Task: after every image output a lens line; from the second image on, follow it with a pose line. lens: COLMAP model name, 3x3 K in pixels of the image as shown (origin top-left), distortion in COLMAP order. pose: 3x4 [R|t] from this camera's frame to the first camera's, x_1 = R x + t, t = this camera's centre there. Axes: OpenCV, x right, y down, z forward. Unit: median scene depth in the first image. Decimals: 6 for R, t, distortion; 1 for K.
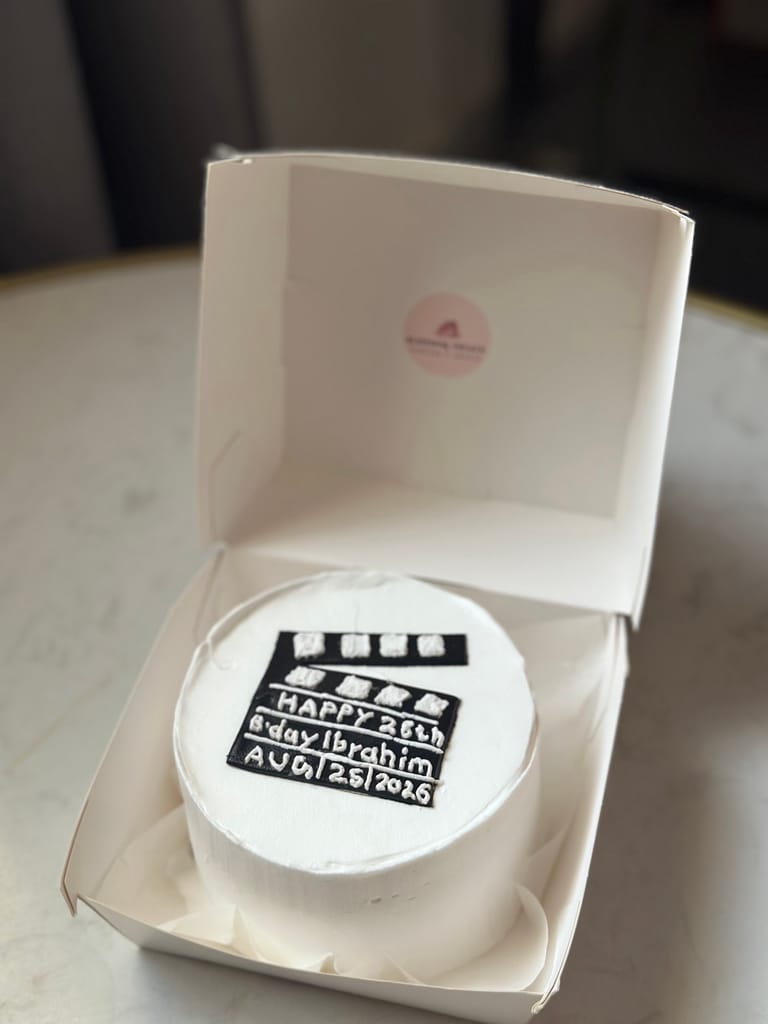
lens RADIAL K [[1426.3, 0, 384.0], [0, 1426.3, 512.0], [0, 0, 1]] dist [0.087381, -0.000081]
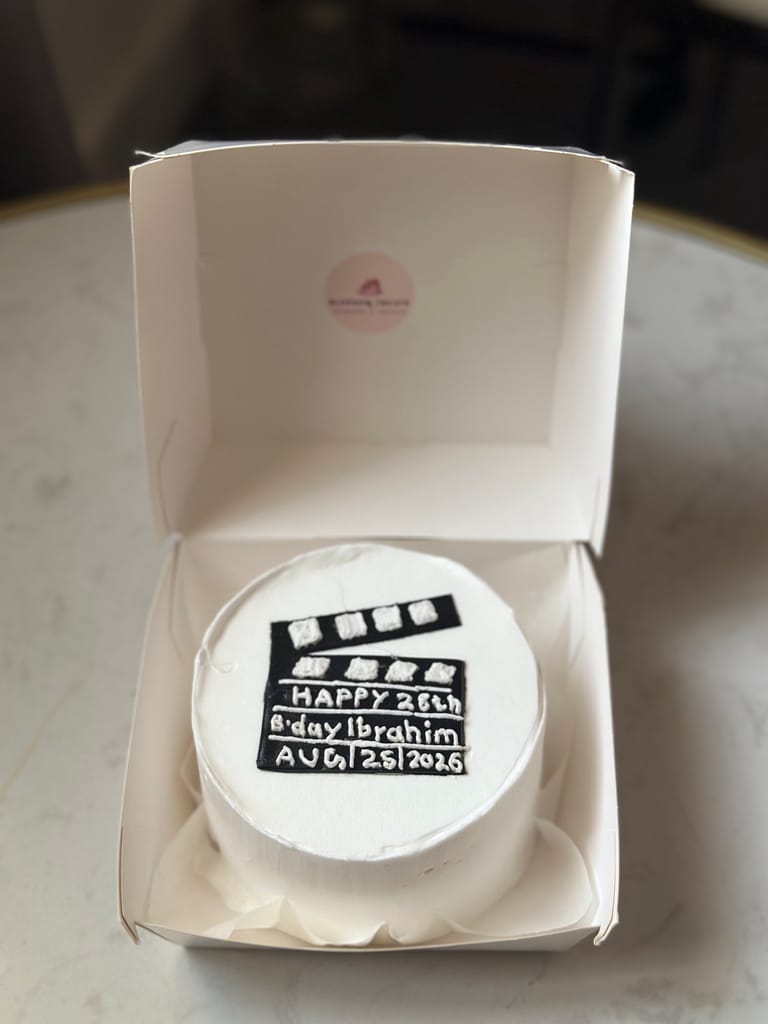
lens RADIAL K [[1426.3, 0, 384.0], [0, 1426.3, 512.0], [0, 0, 1]] dist [0.087381, -0.000081]
pose [[0.973932, -0.168376, 0.152010, -0.145738], [0.149005, 0.980125, 0.130970, -0.122092], [-0.171041, -0.104906, 0.979663, 0.008226]]
